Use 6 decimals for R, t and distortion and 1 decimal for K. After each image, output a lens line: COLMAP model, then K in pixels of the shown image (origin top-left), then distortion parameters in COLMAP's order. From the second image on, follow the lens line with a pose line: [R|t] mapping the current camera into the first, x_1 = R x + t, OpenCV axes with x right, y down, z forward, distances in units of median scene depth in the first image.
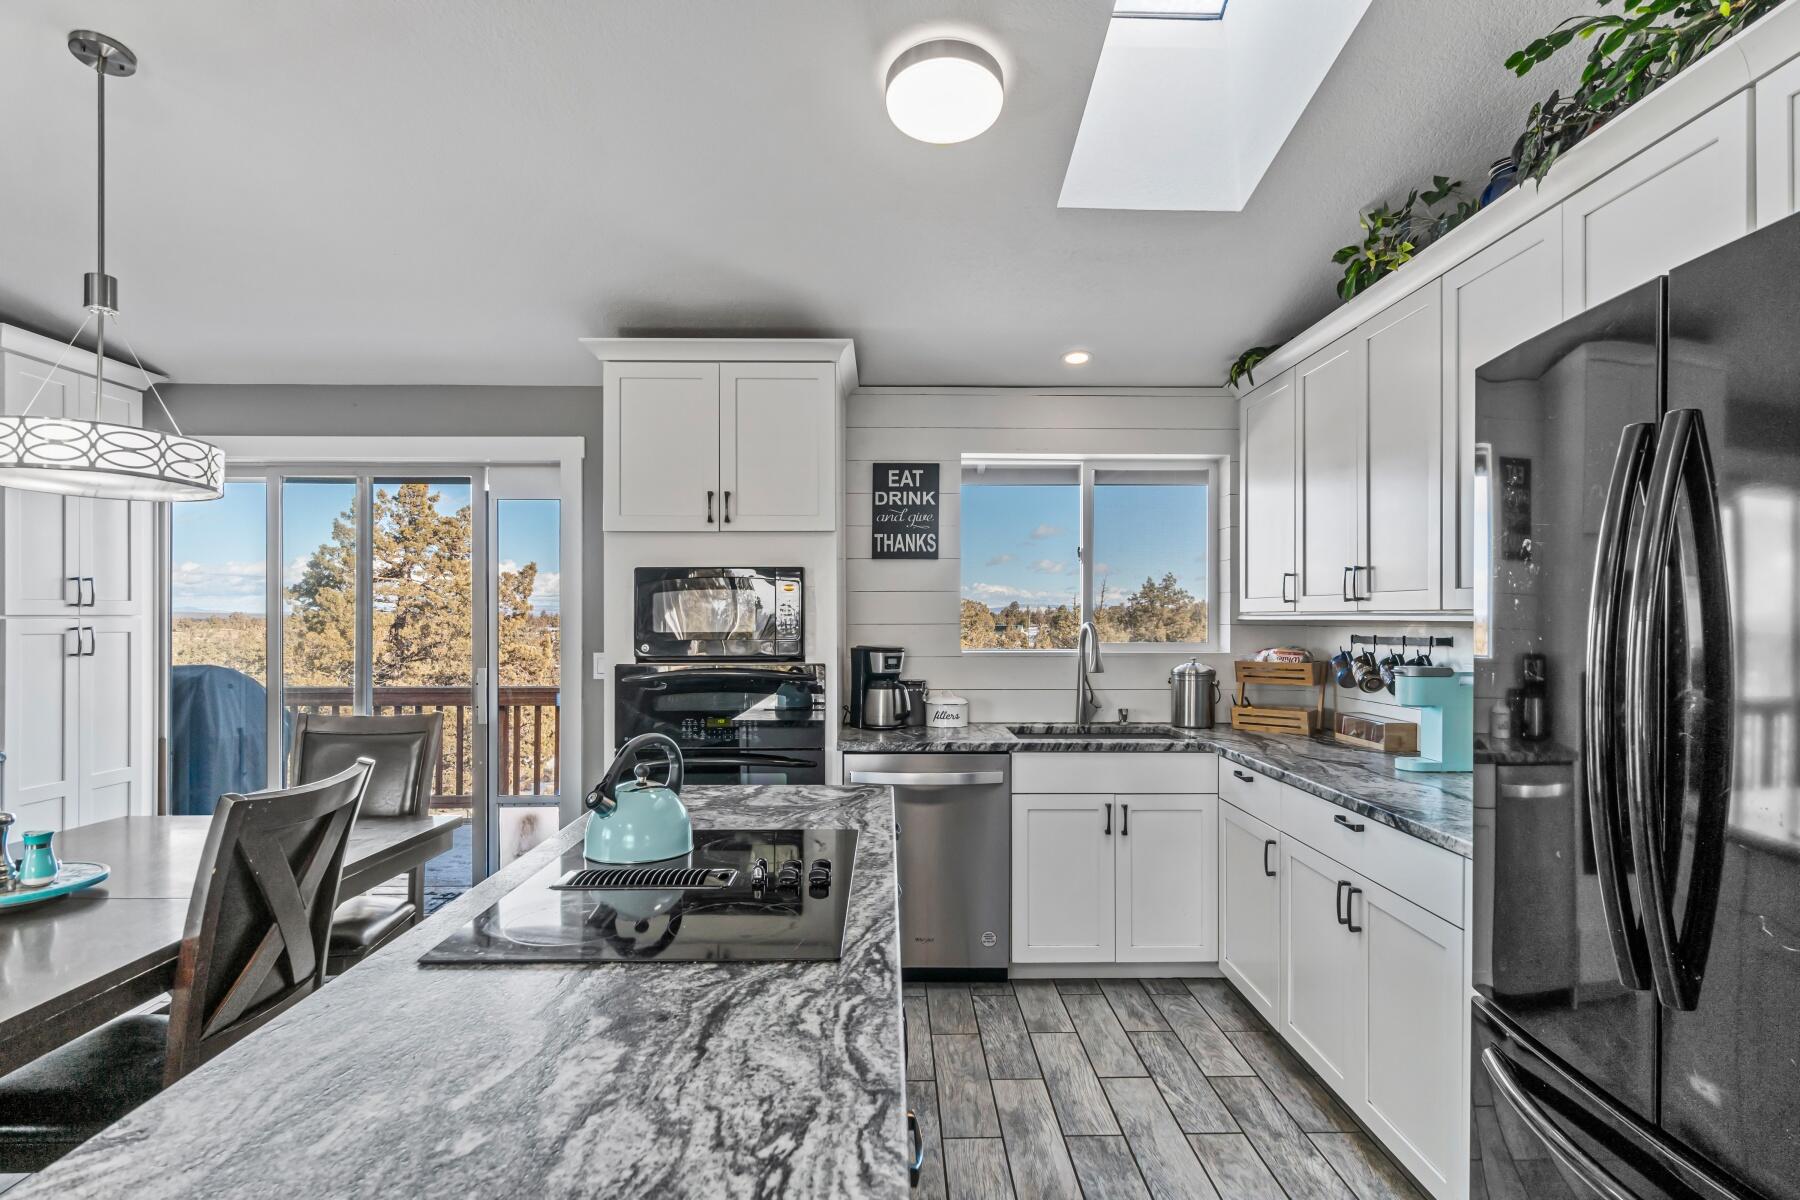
lens RADIAL K [[945.6, 0, 909.5], [0, 945.6, 616.4], [0, 0, 1]] dist [0.001399, 0.000419]
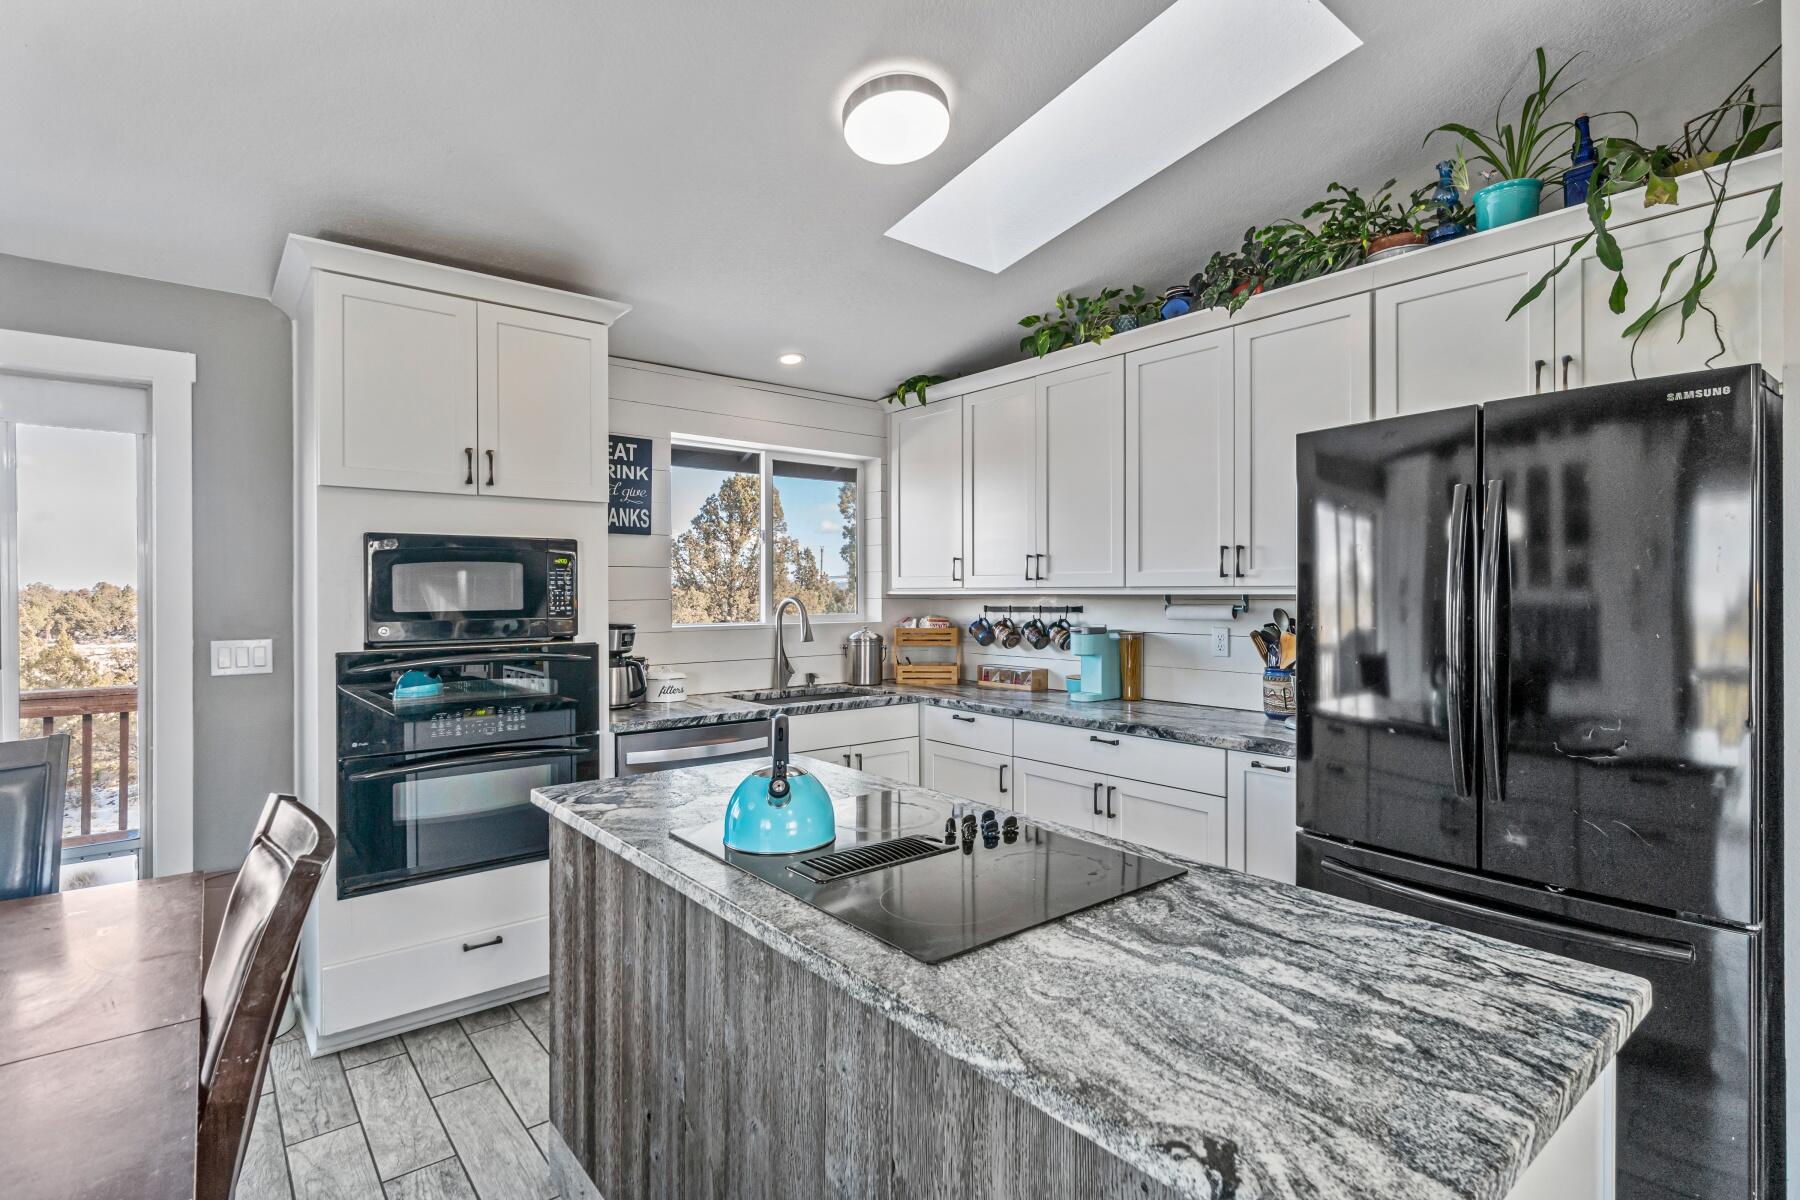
lens RADIAL K [[870.2, 0, 910.3], [0, 870.2, 593.5], [0, 0, 1]] dist [0.002337, -0.000889]
pose [[0.784618, -0.002688, 0.619974, -0.384971], [0.001823, 0.999996, 0.002029, 0.000016], [-0.619977, -0.000462, 0.784620, 0.123724]]
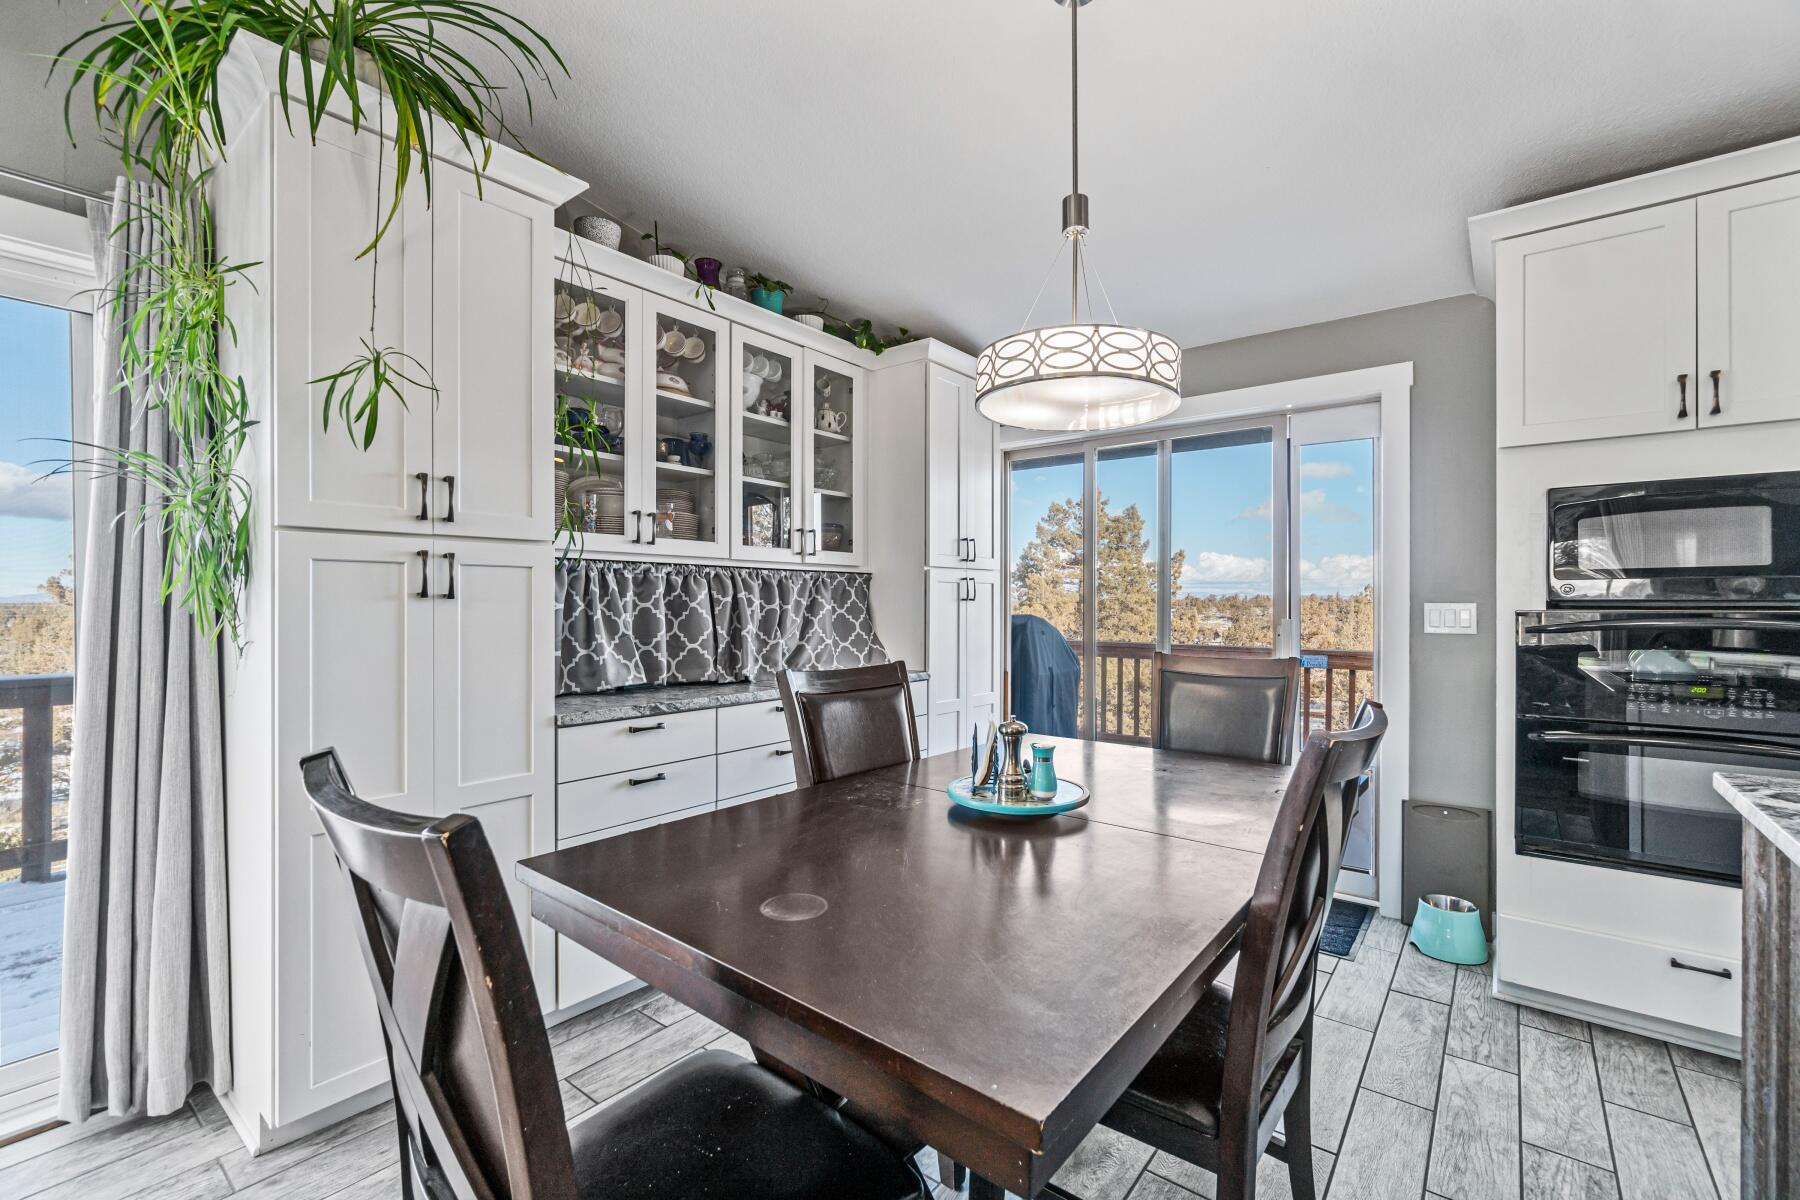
lens RADIAL K [[777.1, 0, 909.0], [0, 777.1, 600.0], [0, 0, 1]] dist [-0.002986, 0.001082]
pose [[0.774636, 0.000944, -0.632406, -0.292461], [-0.001089, 0.999999, 0.000158, 0.042128], [0.632406, 0.000567, 0.774637, 0.155251]]
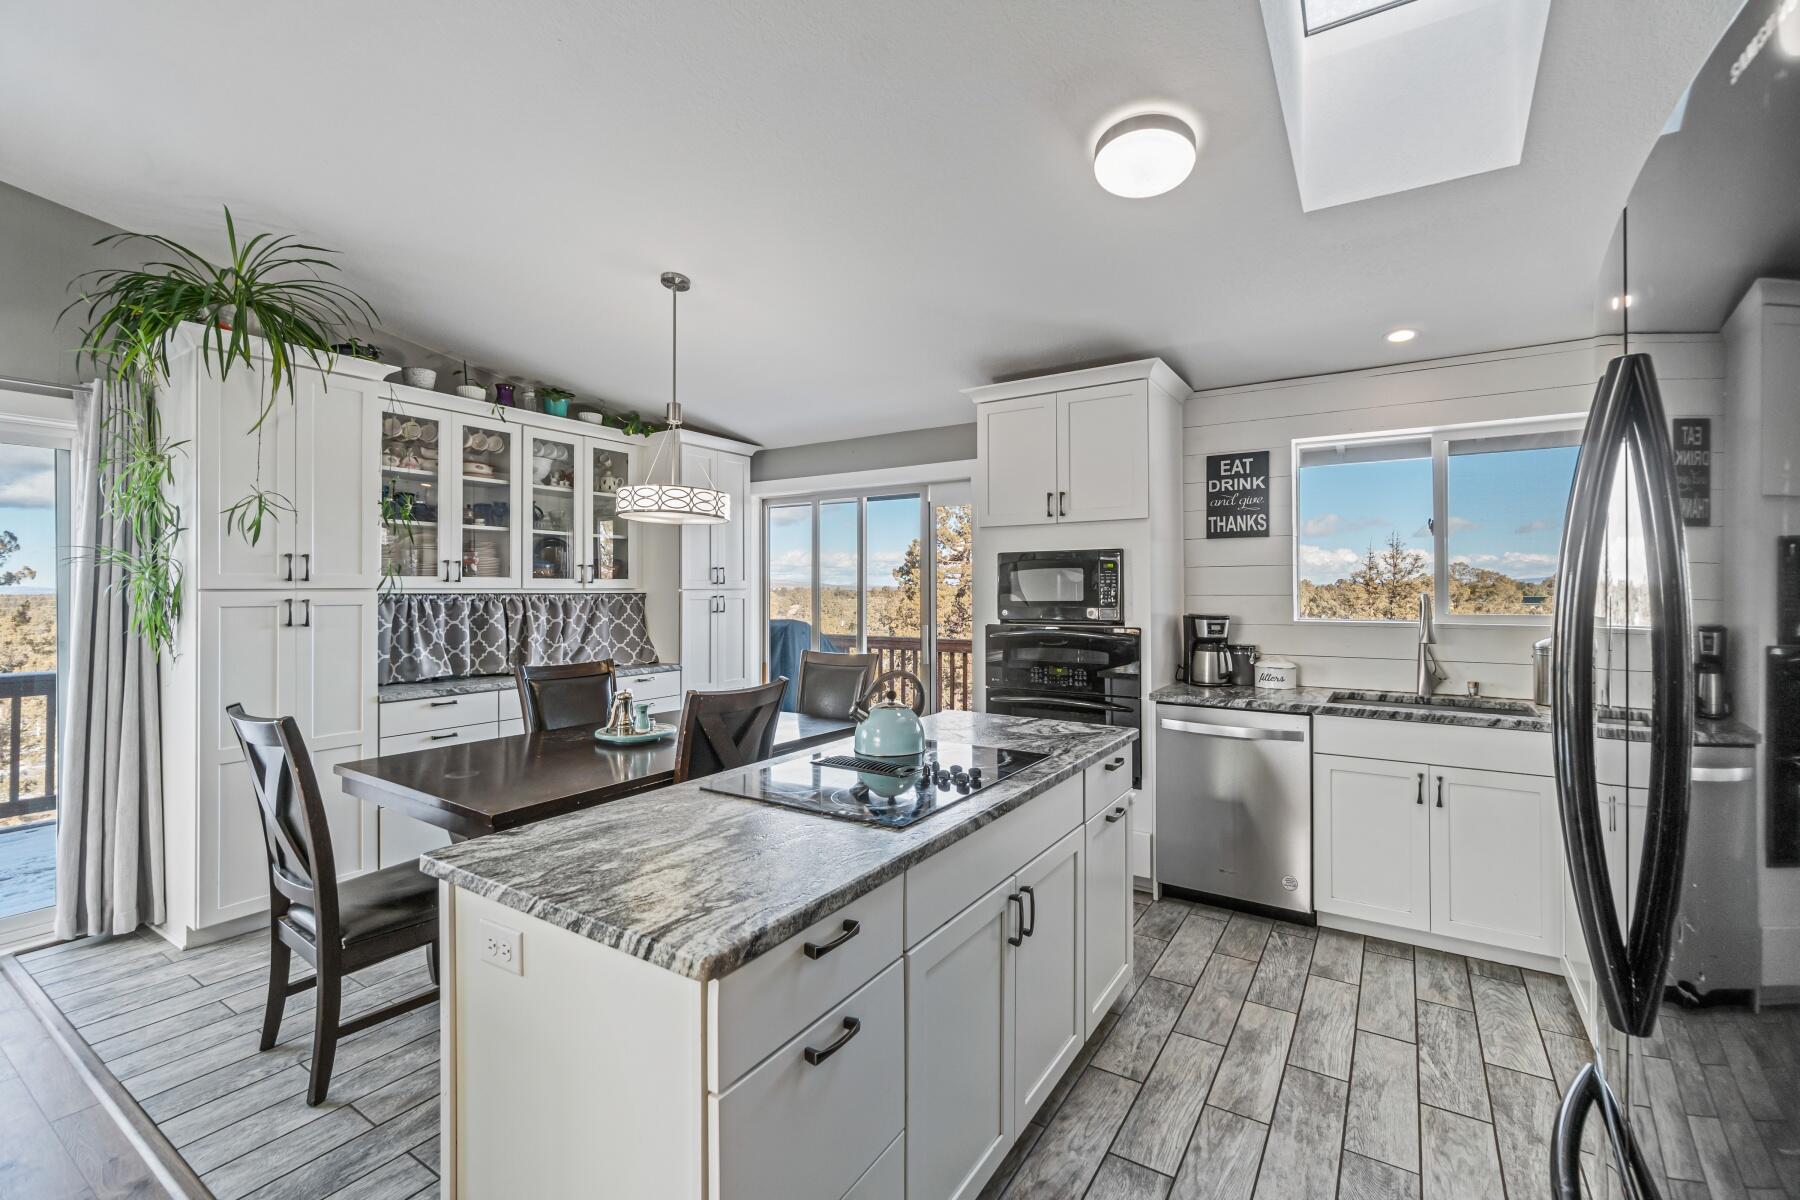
lens RADIAL K [[777.1, 0, 909.4], [0, 777.1, 580.6], [0, 0, 1]] dist [-0.002986, 0.001082]
pose [[0.831010, -0.008528, -0.556192, 0.220220], [0.003359, 0.999941, -0.010314, -0.000938], [0.556248, 0.006703, 0.830990, 0.006431]]
